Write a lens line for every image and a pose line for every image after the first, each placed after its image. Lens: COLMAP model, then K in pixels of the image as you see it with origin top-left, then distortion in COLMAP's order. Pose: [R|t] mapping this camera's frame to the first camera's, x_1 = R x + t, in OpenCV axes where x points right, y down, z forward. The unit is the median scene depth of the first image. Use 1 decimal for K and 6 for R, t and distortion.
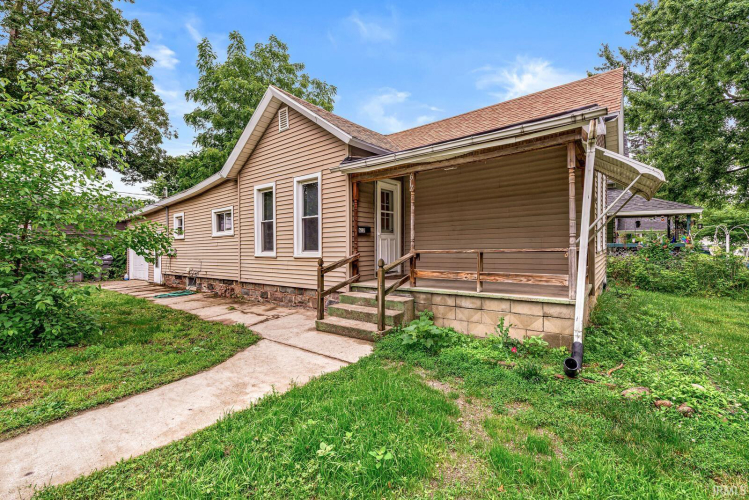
lens RADIAL K [[314.5, 0, 374.5], [0, 314.5, 250.0], [0, 0, 1]] dist [0.001649, 0.000062]
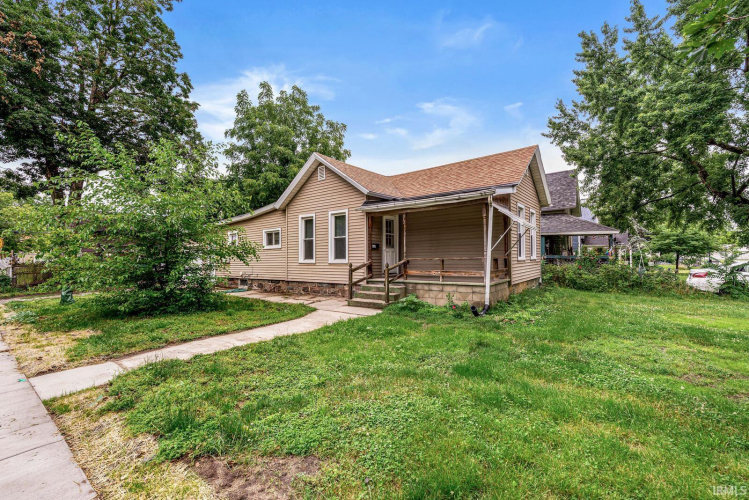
lens RADIAL K [[314.5, 0, 374.5], [0, 314.5, 250.0], [0, 0, 1]] dist [0.001649, 0.000062]
pose [[0.999985, 0.004857, 0.002710, -0.039478], [-0.004752, 0.999292, -0.037330, 0.015385], [-0.002889, 0.037316, 0.999299, -0.562662]]
